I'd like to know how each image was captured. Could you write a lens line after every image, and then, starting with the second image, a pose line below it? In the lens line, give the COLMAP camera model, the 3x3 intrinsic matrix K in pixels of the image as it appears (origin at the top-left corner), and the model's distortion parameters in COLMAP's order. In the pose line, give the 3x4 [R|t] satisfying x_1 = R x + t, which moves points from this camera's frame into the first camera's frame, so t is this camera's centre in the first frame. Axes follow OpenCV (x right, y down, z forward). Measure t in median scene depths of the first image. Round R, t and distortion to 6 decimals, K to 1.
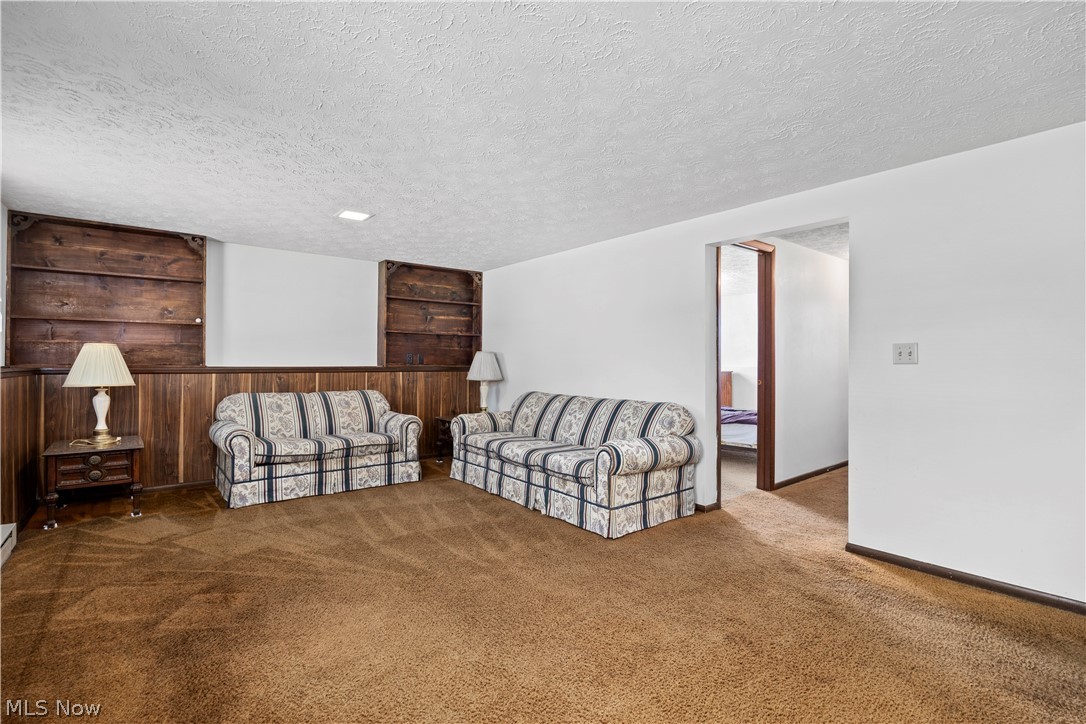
lens RADIAL K [[499.3, 0, 544.0], [0, 499.3, 360.6], [0, 0, 1]] dist [-0.016887, 0.002374]
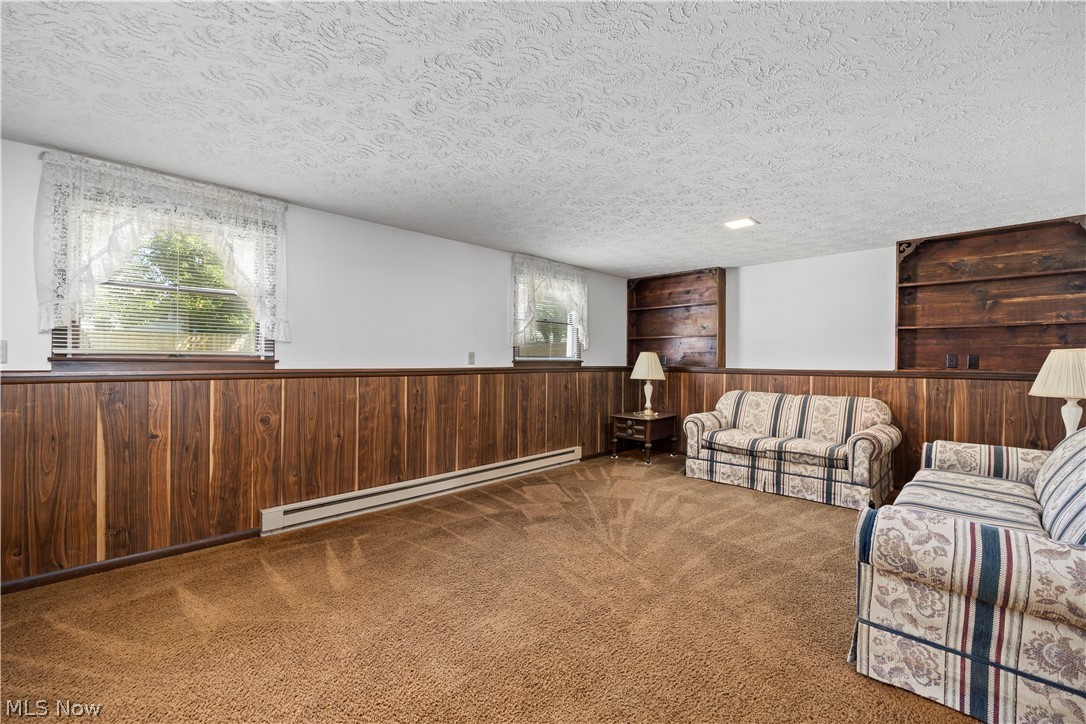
lens RADIAL K [[455.2, 0, 545.2], [0, 455.2, 363.5], [0, 0, 1]] dist [-0.018291, 0.001400]
pose [[0.113542, -0.000370, -0.993533, 0.497491], [-0.005077, 0.999987, -0.000953, 0.003988], [0.993520, 0.005152, 0.113538, 0.473778]]
